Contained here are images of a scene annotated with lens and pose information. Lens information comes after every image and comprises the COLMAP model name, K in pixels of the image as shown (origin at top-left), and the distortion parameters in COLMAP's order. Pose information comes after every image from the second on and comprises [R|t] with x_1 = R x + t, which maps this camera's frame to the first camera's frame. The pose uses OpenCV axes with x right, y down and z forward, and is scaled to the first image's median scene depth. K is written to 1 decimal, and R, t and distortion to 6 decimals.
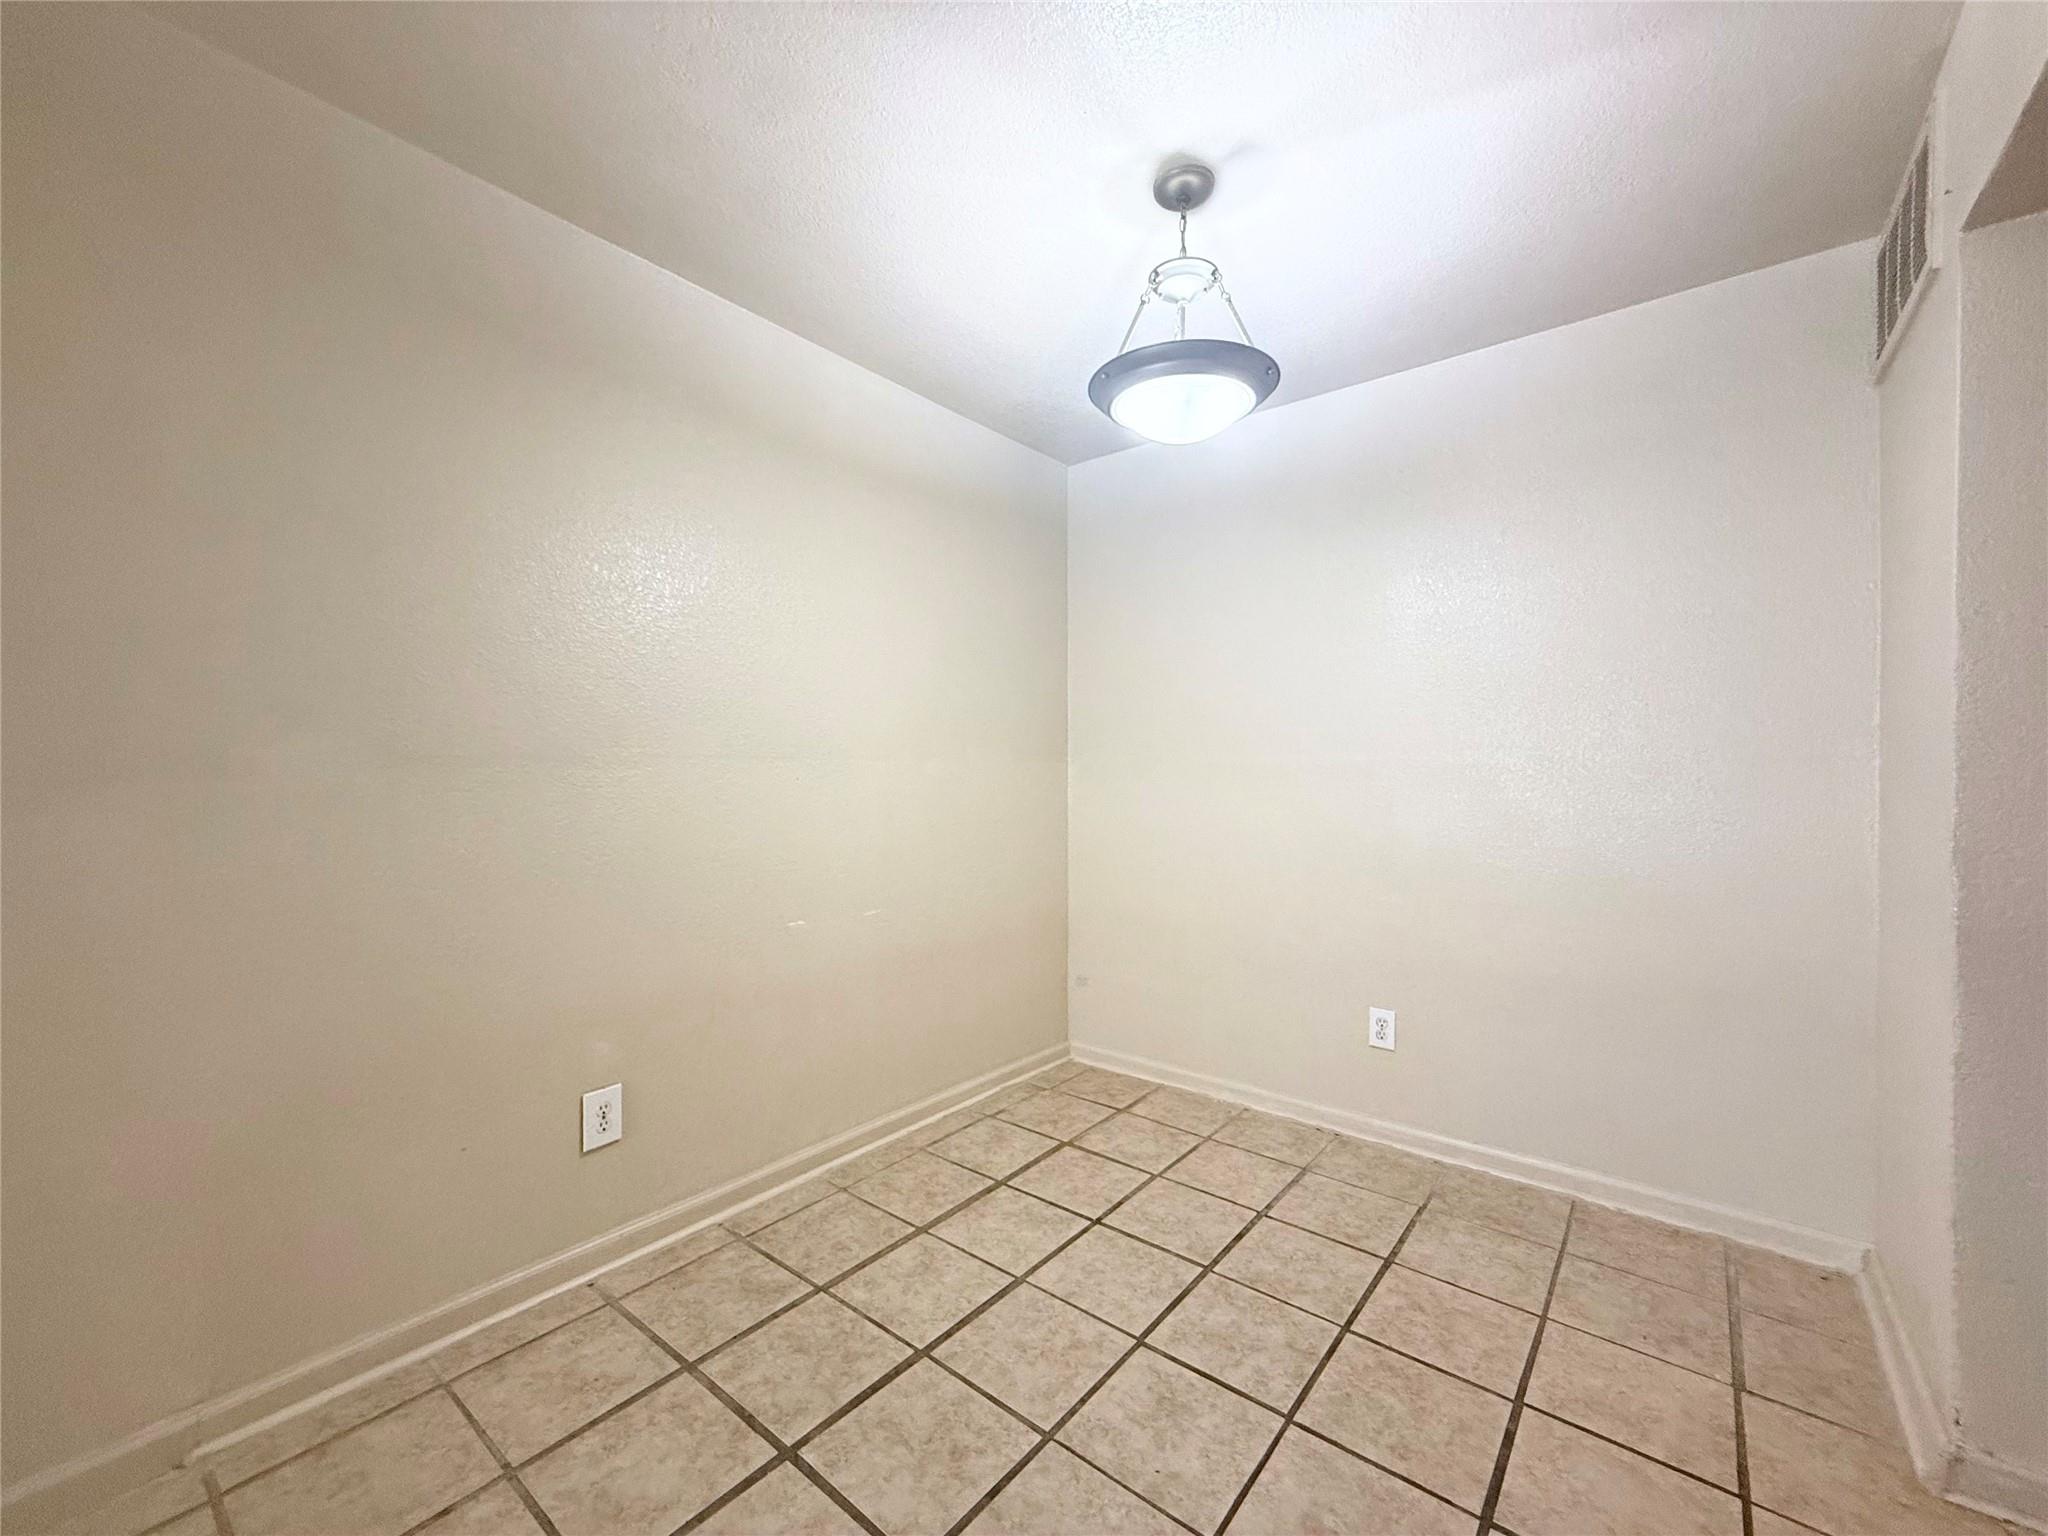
lens RADIAL K [[819.1, 0, 1024.1], [0, 819.1, 768.6], [0, 0, 1]] dist [-0.002685, 0.000450]
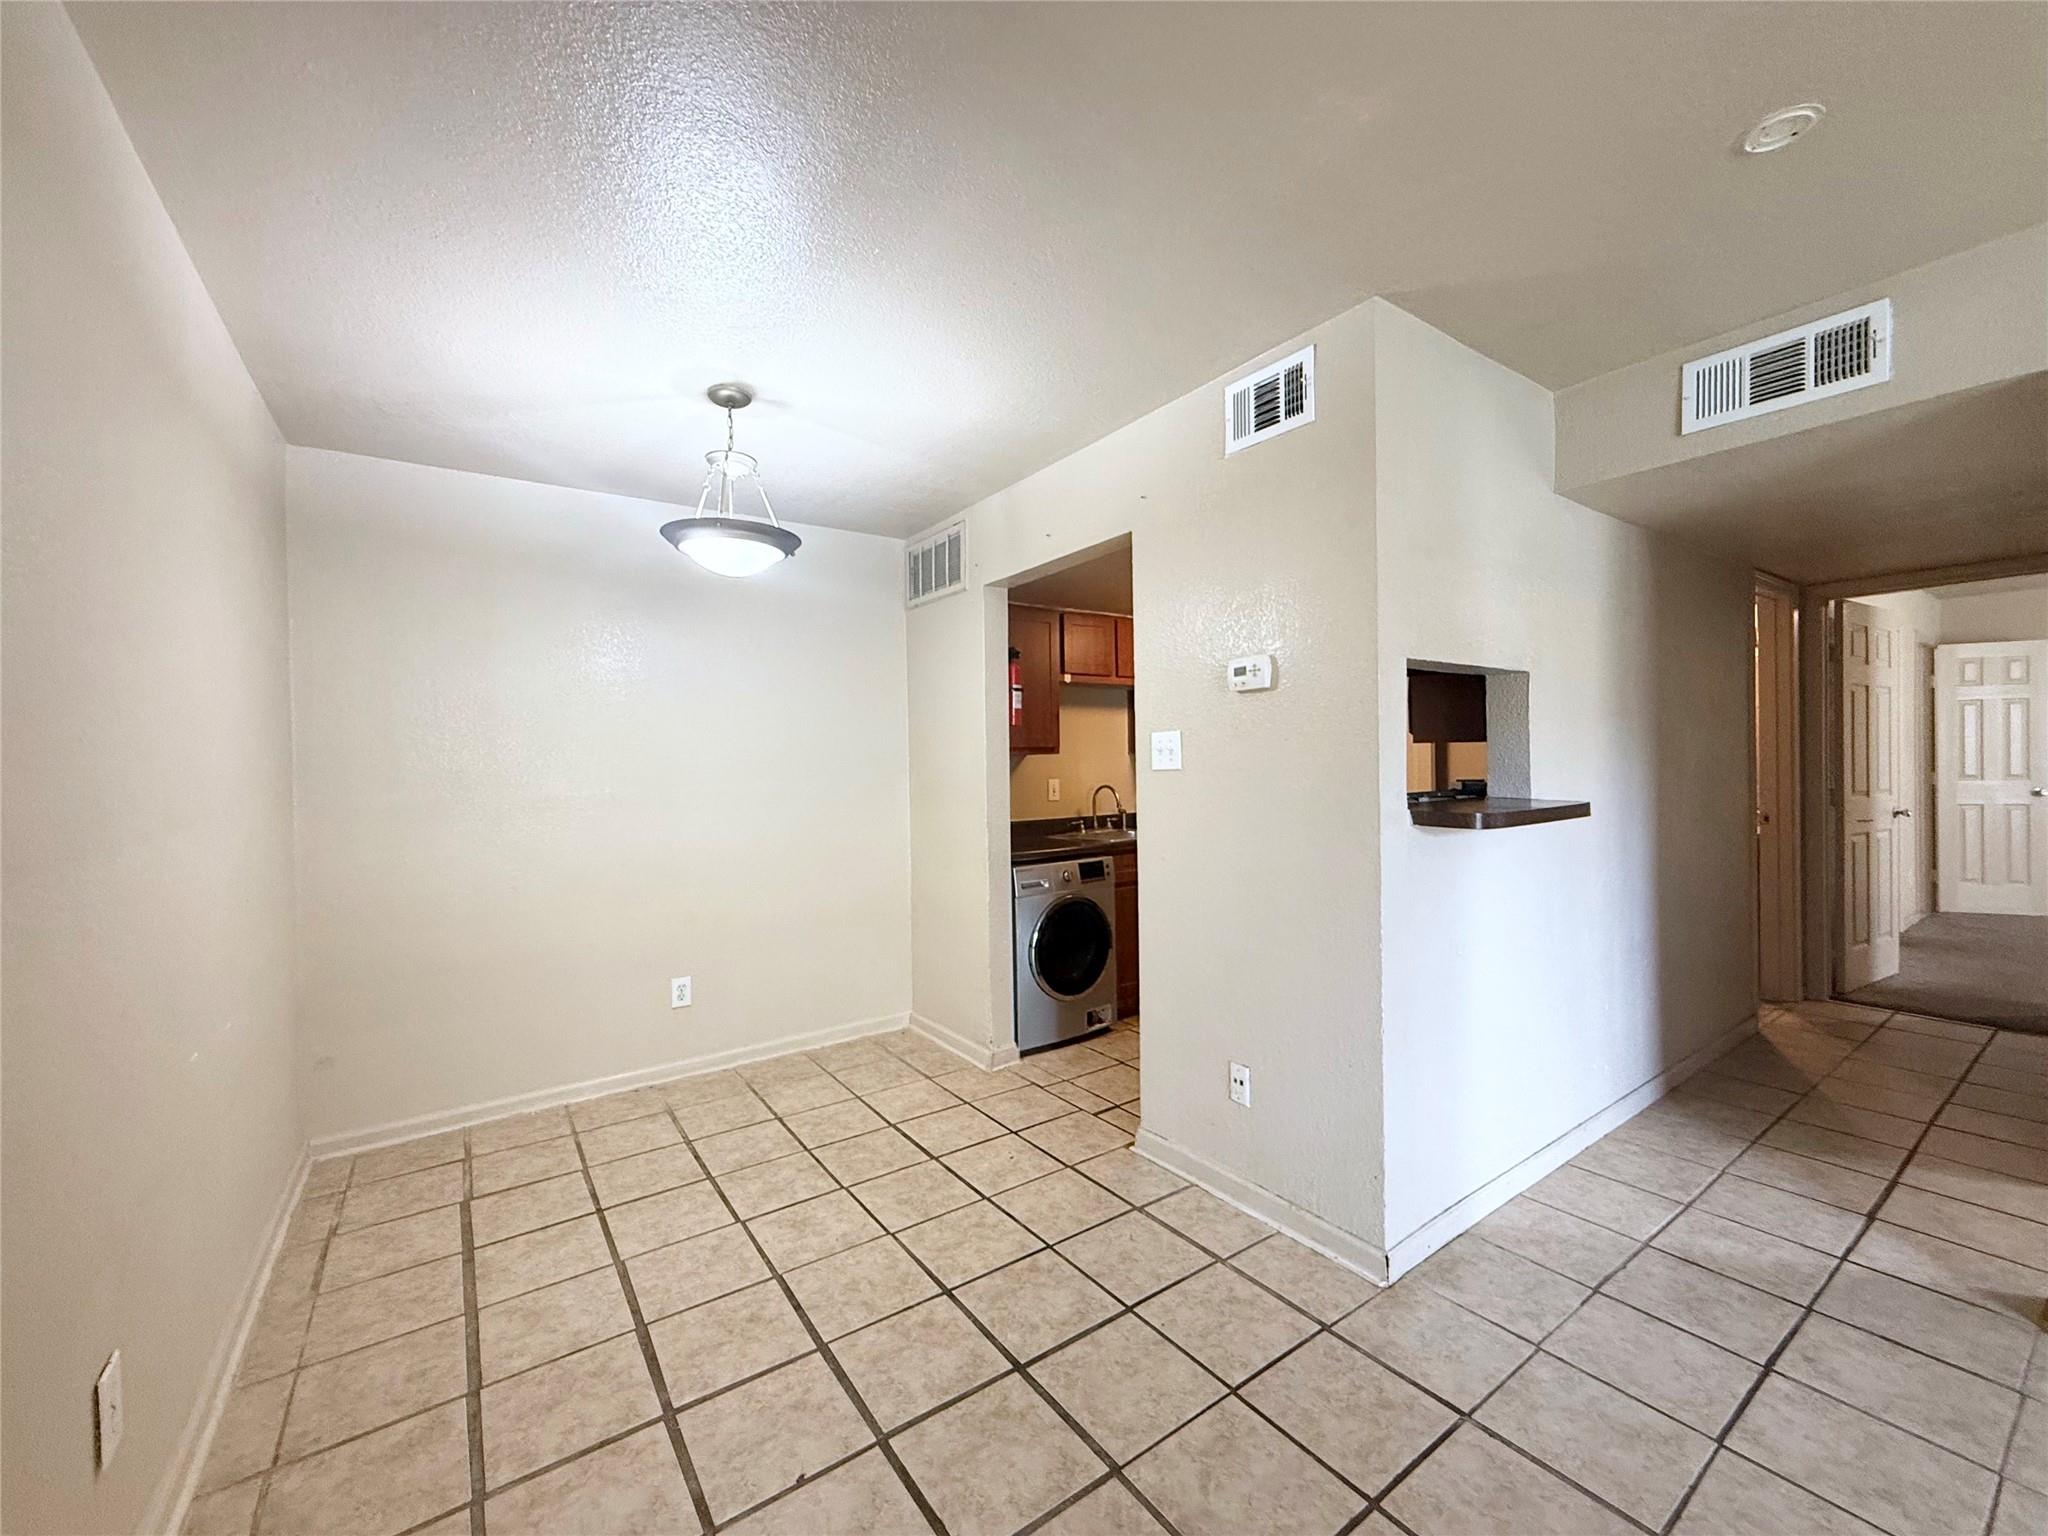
lens RADIAL K [[819.1, 0, 1014.3], [0, 819.1, 768.9], [0, 0, 1]] dist [-0.002685, 0.000450]
pose [[0.278248, -0.017810, 0.960344, -0.805661], [0.020767, 0.999706, 0.012523, -0.061139], [-0.960285, 0.016459, 0.278536, 0.115330]]
